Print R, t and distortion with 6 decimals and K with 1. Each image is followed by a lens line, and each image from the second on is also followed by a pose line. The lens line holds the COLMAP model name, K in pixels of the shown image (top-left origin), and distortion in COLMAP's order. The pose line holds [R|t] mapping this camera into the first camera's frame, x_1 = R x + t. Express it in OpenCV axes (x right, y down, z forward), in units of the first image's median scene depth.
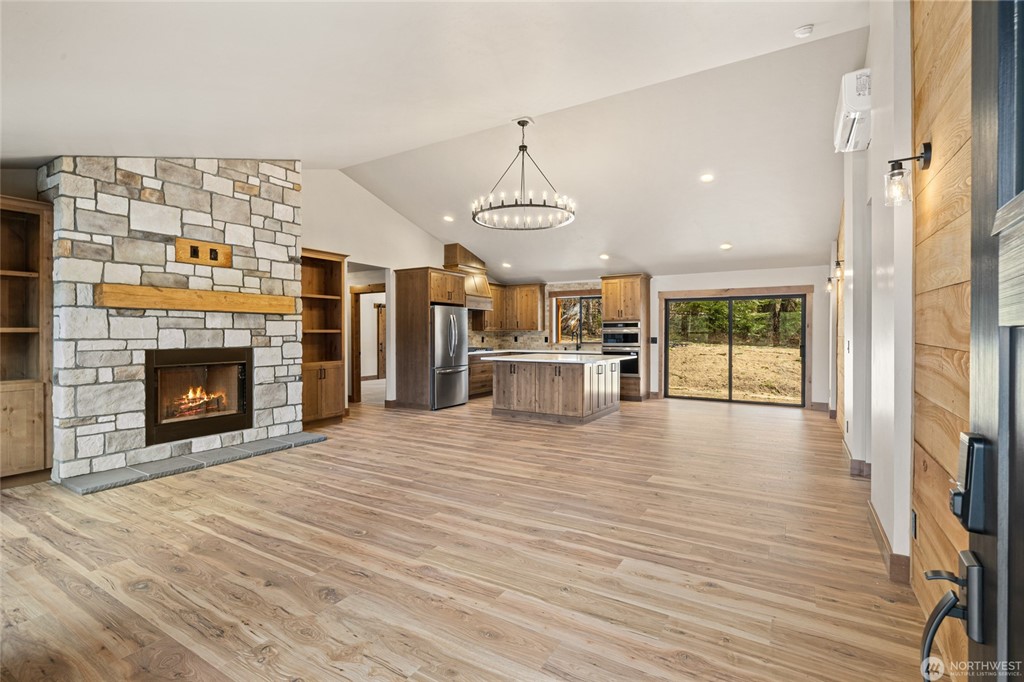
lens RADIAL K [[474.8, 0, 511.6], [0, 474.8, 335.1], [0, 0, 1]] dist [-0.003496, -0.000161]
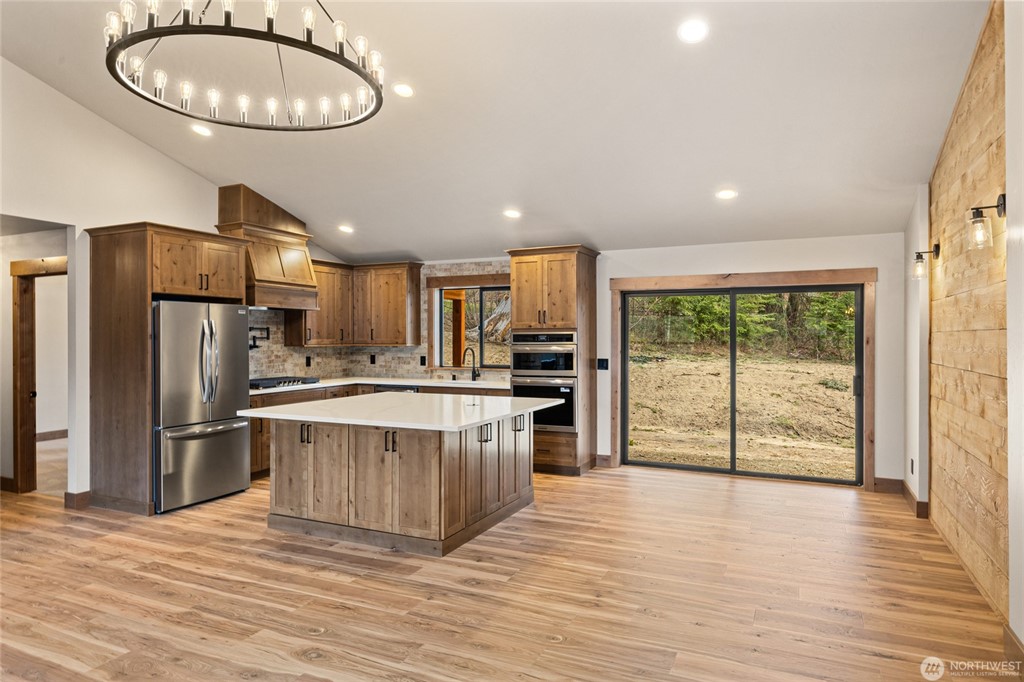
lens RADIAL K [[627.7, 0, 508.5], [0, 627.7, 334.4], [0, 0, 1]] dist [-0.000831, -0.001078]
pose [[0.994388, -0.000587, 0.105789, 0.184749], [0.001345, 0.999974, -0.007094, -0.032921], [-0.105782, 0.007196, 0.994363, 0.453172]]
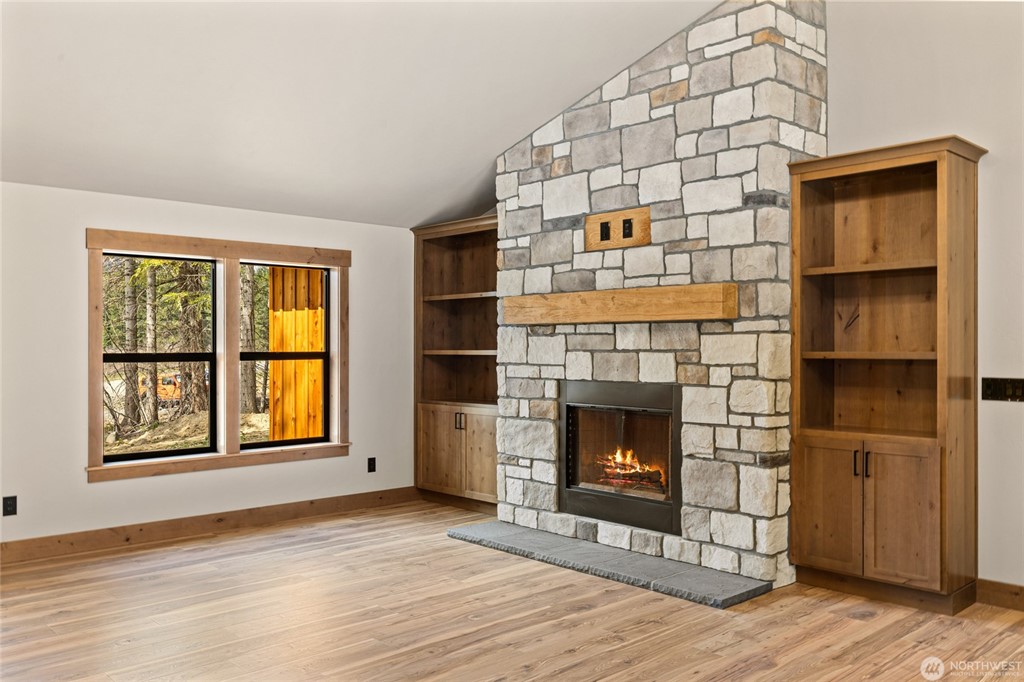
lens RADIAL K [[843.0, 0, 500.5], [0, 843.0, 345.6], [0, 0, 1]] dist [0.002427, 0.002381]
pose [[-0.282160, 0.000088, -0.959367, 0.419960], [-0.002882, 0.999995, 0.000939, -0.019045], [0.959363, 0.003030, -0.282159, 1.068383]]
